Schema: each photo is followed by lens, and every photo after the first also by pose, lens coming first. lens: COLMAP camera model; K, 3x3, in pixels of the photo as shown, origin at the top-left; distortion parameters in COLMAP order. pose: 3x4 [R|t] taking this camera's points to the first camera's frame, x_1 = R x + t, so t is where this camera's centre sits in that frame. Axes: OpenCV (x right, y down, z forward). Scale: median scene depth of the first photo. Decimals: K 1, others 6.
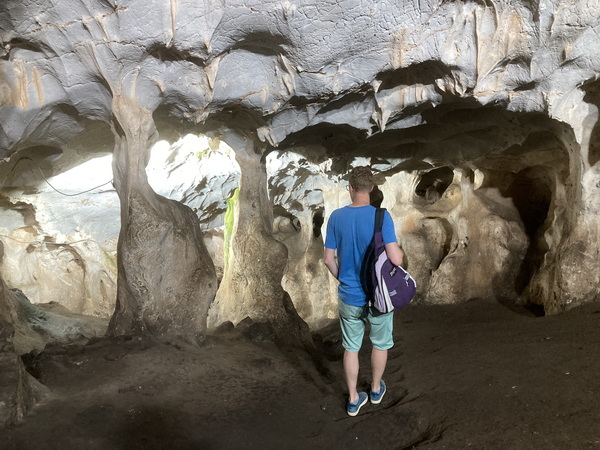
lens RADIAL K [[391.2, 0, 300.0], [0, 391.2, 225.0], [0, 0, 1]] dist [0.041651, -0.048515]
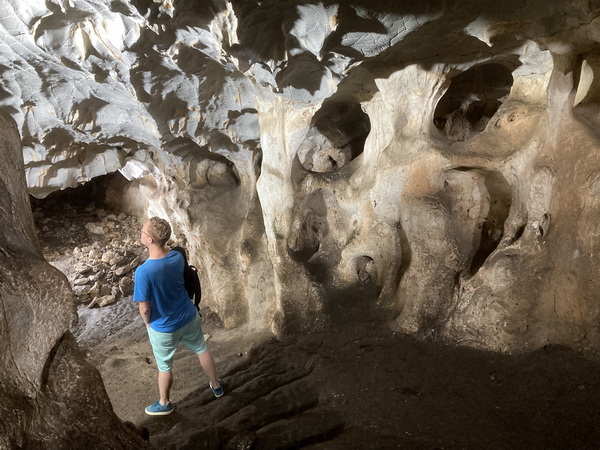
lens RADIAL K [[474.5, 0, 298.5], [0, 474.5, 230.7], [0, 0, 1]] dist [0.068552, -0.100842]
pose [[0.998296, 0.014472, 0.056529, 0.094245], [-0.021295, 0.992298, 0.122030, -0.009719], [-0.054328, -0.123026, 0.990915, 0.407342]]
